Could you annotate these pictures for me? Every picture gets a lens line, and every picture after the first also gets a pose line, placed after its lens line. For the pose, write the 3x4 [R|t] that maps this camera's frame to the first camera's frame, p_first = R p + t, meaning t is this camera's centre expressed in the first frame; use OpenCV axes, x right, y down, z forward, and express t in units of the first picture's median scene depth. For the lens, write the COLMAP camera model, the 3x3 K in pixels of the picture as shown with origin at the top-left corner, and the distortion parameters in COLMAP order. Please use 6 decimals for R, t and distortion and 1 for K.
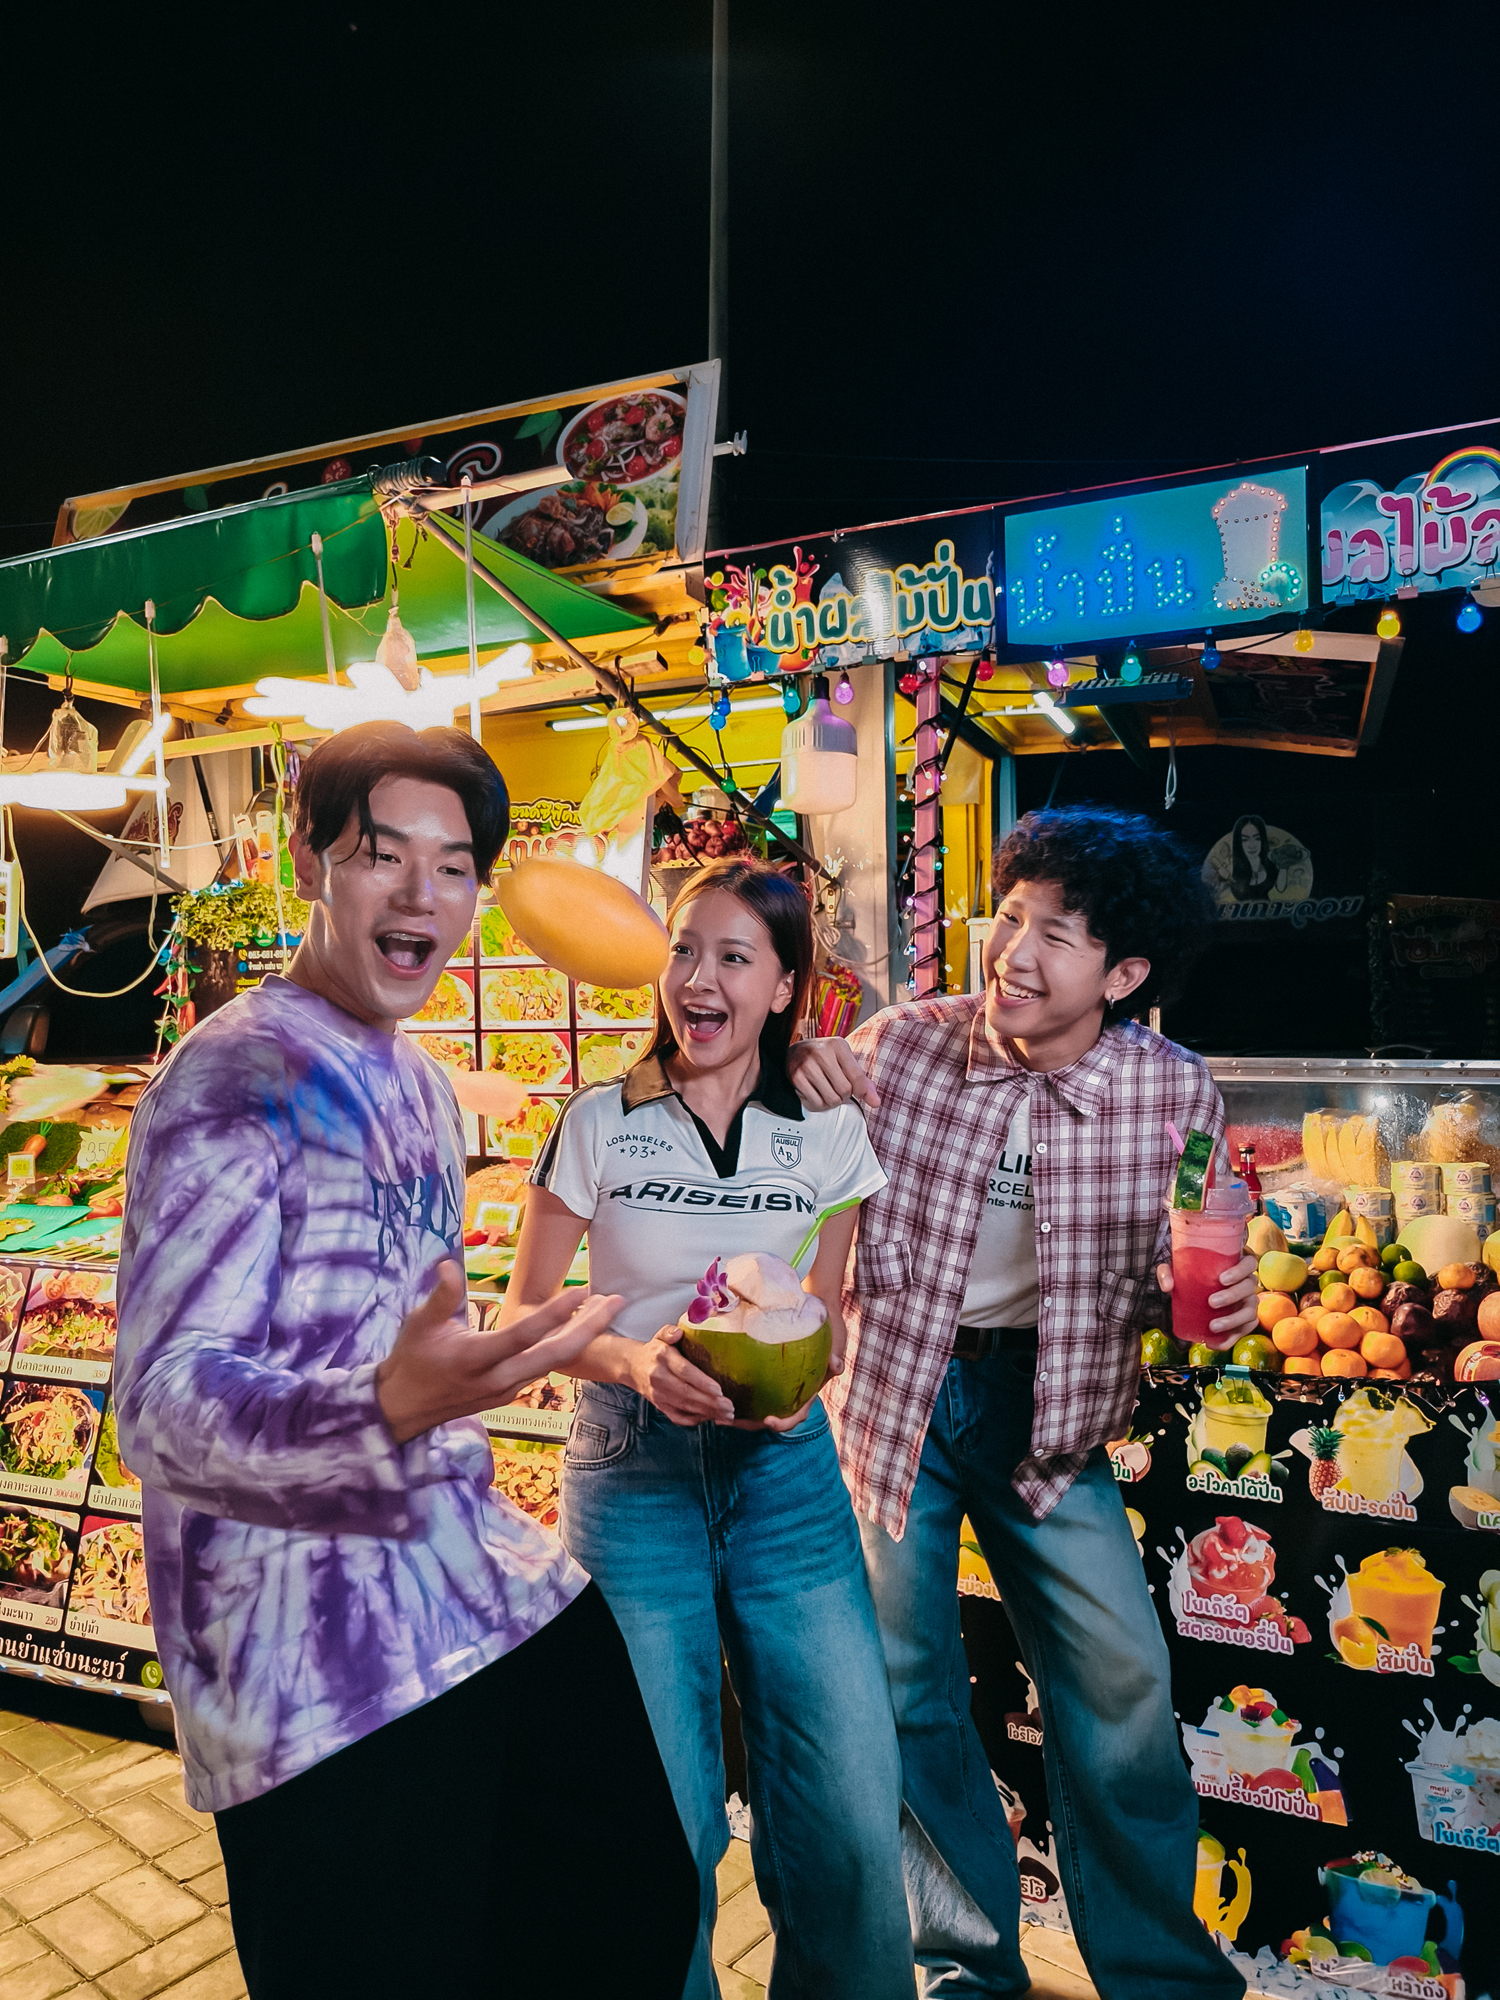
lens RADIAL K [[1390.2, 0, 720.7], [0, 1390.2, 1005.7], [0, 0, 1]] dist [-0.007588, 0.004421]
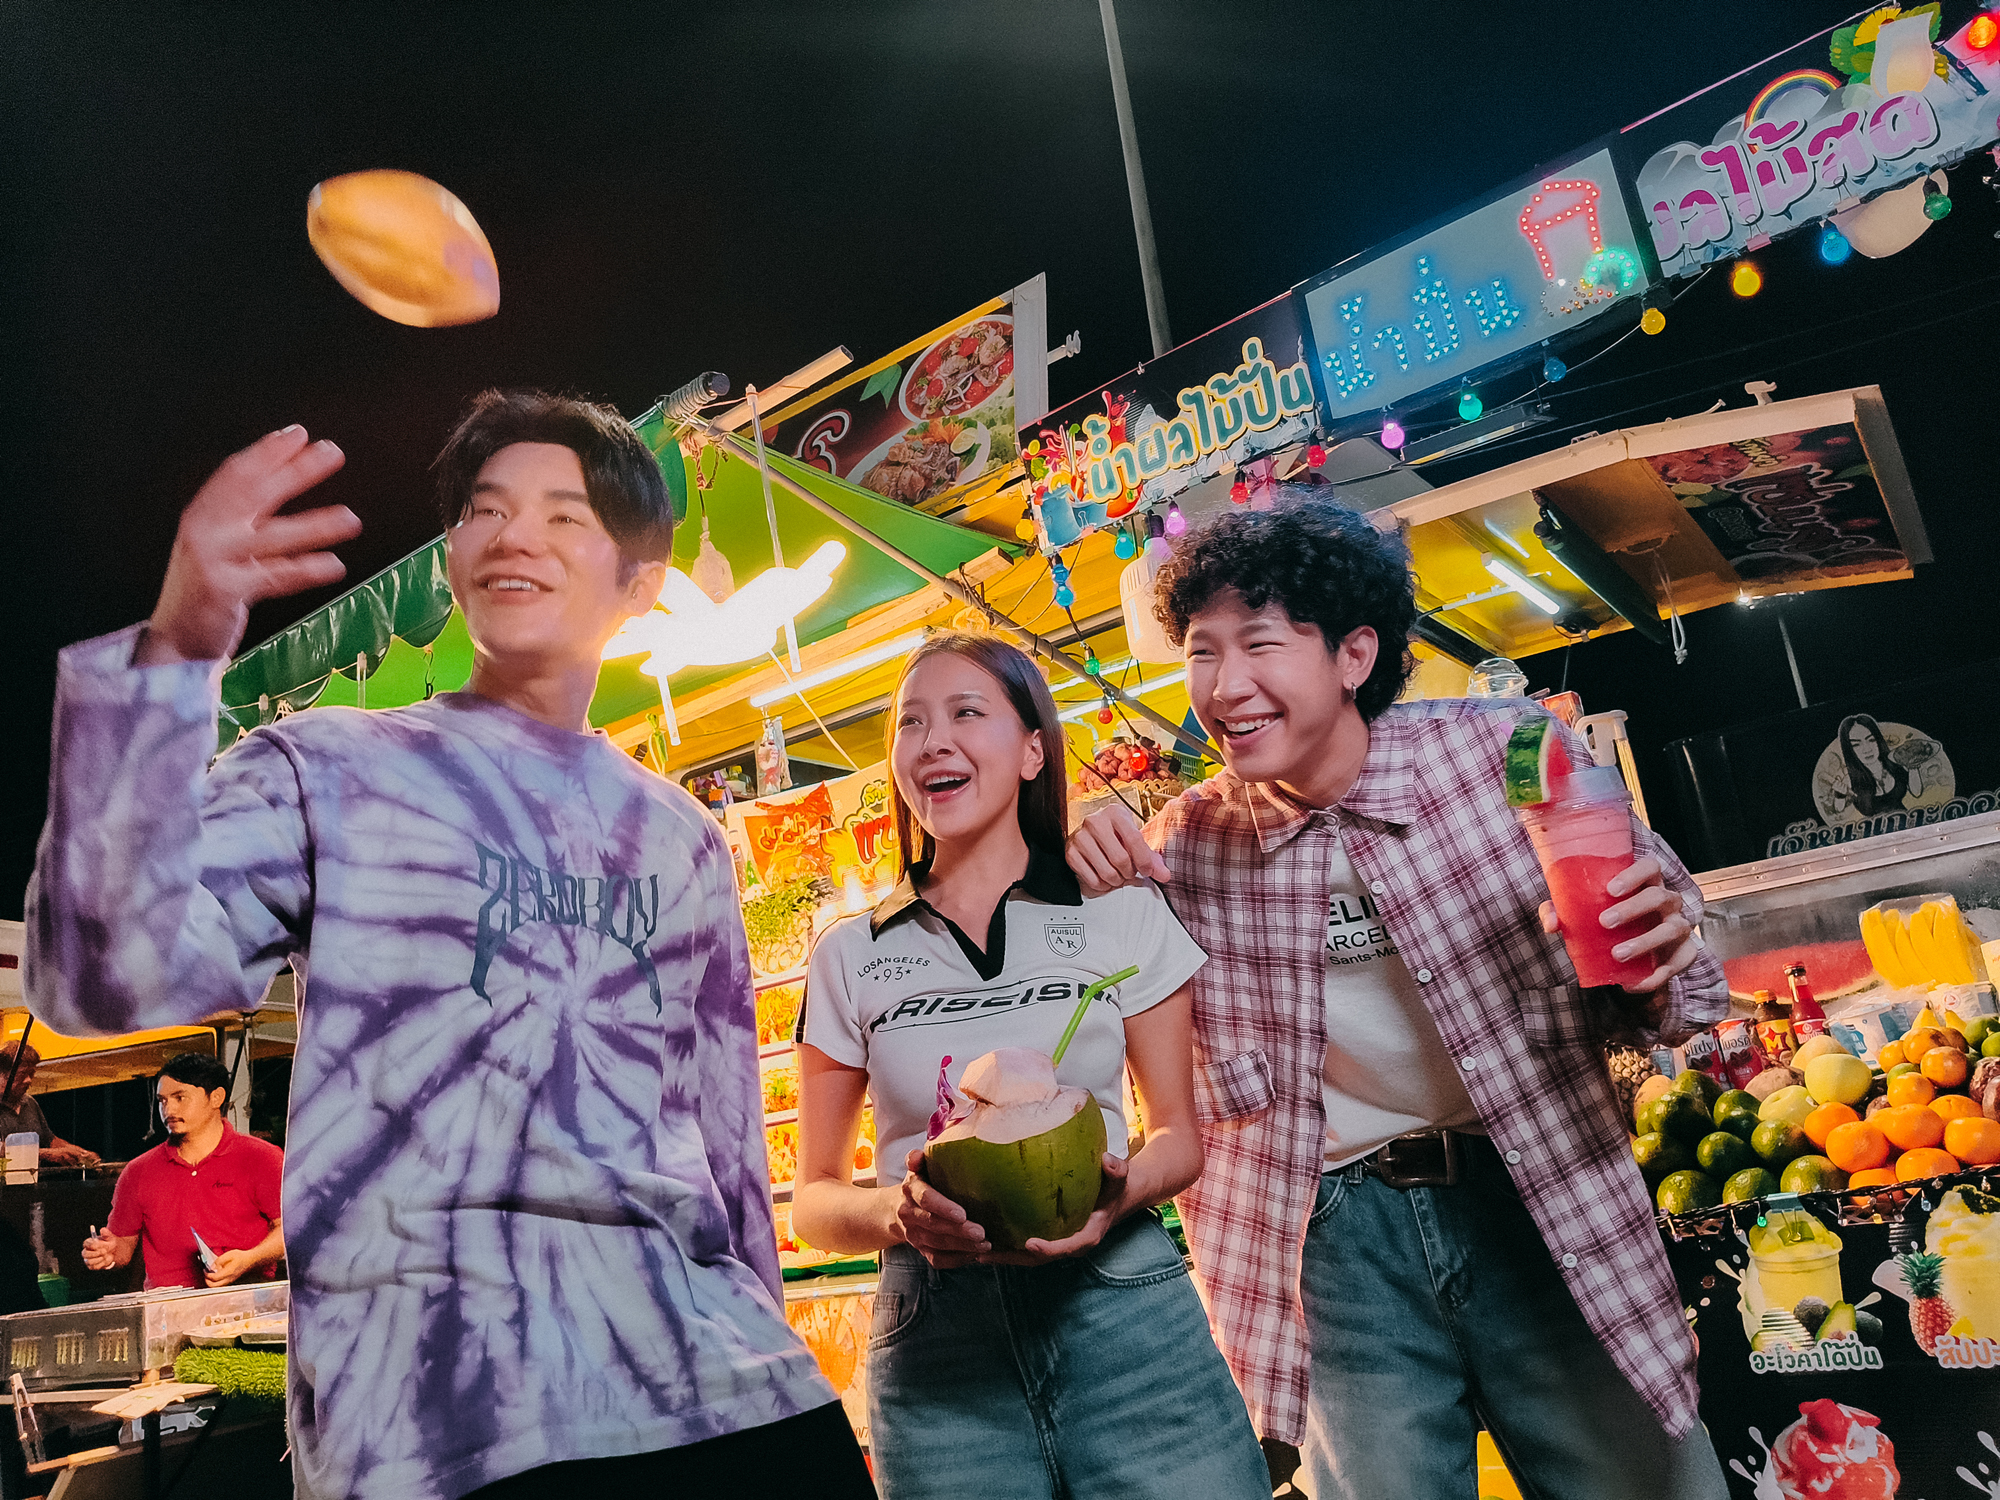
lens RADIAL K [[1529.1, 0, 982.5], [0, 1529.1, 752.6], [0, 0, 1]] dist [-0.002515, -0.045440]
pose [[0.966710, -0.176901, -0.184871, 0.143714], [0.127529, 0.959483, -0.251255, 0.178068], [0.221828, 0.219315, 0.950102, 0.065372]]
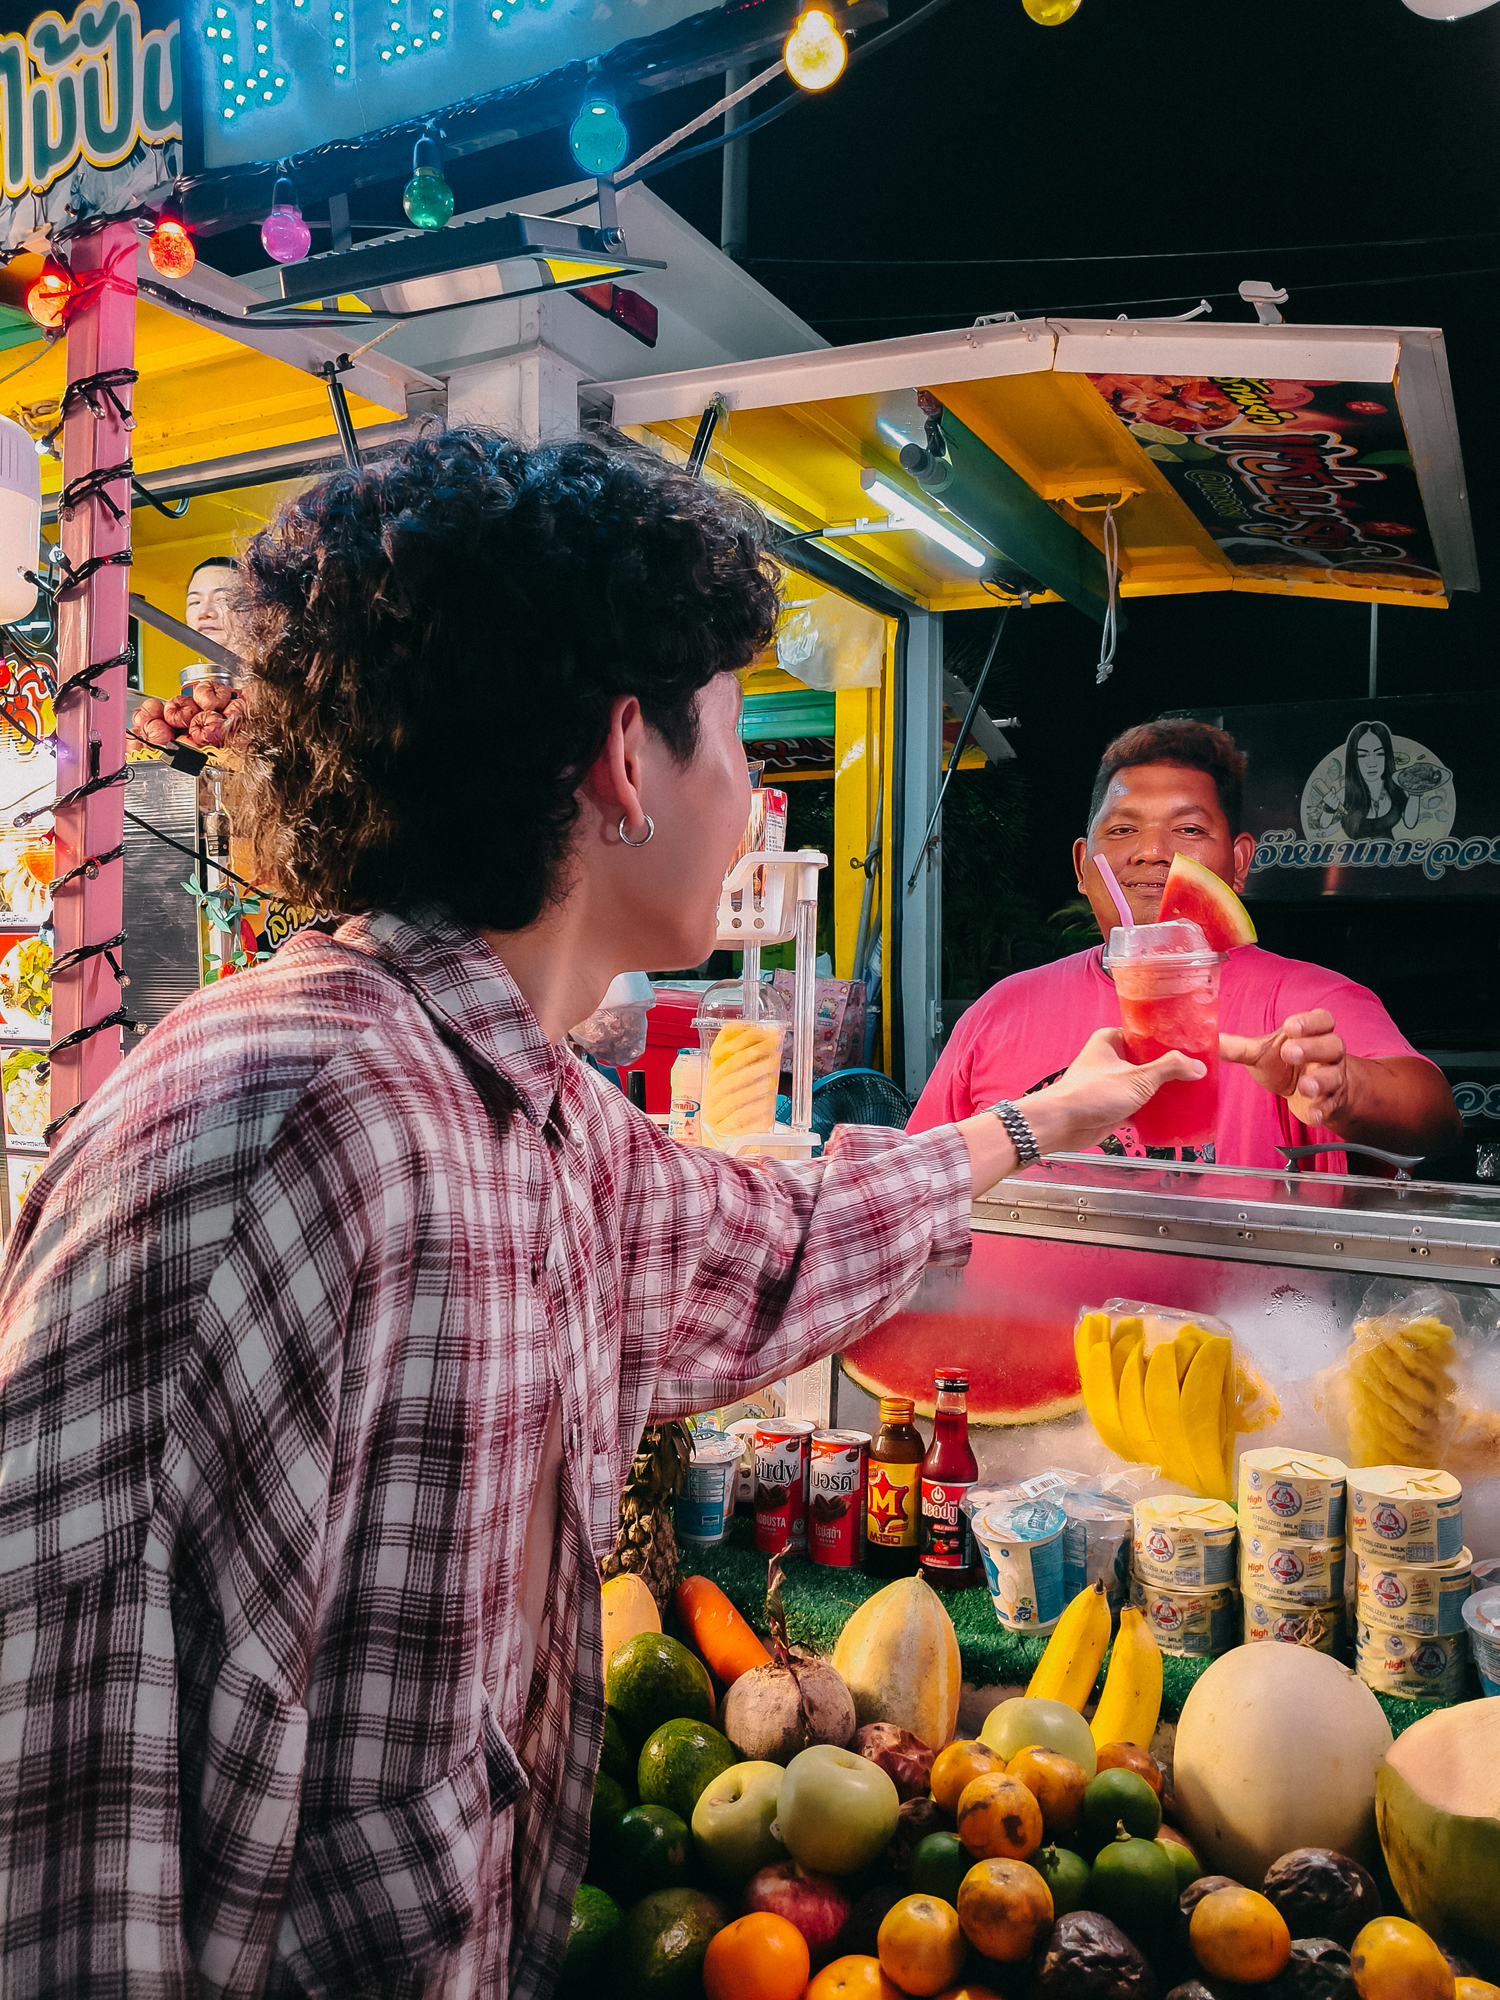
lens RADIAL K [[1569.6, 0, 741.7], [0, 1569.6, 999.1], [0, 0, 1]] dist [-0.004990, -0.000032]
pose [[0.997485, 0.017947, -0.068565, 0.427999], [-0.015919, 0.999423, 0.030006, -0.045382], [0.069064, -0.028840, 0.997195, 0.608383]]
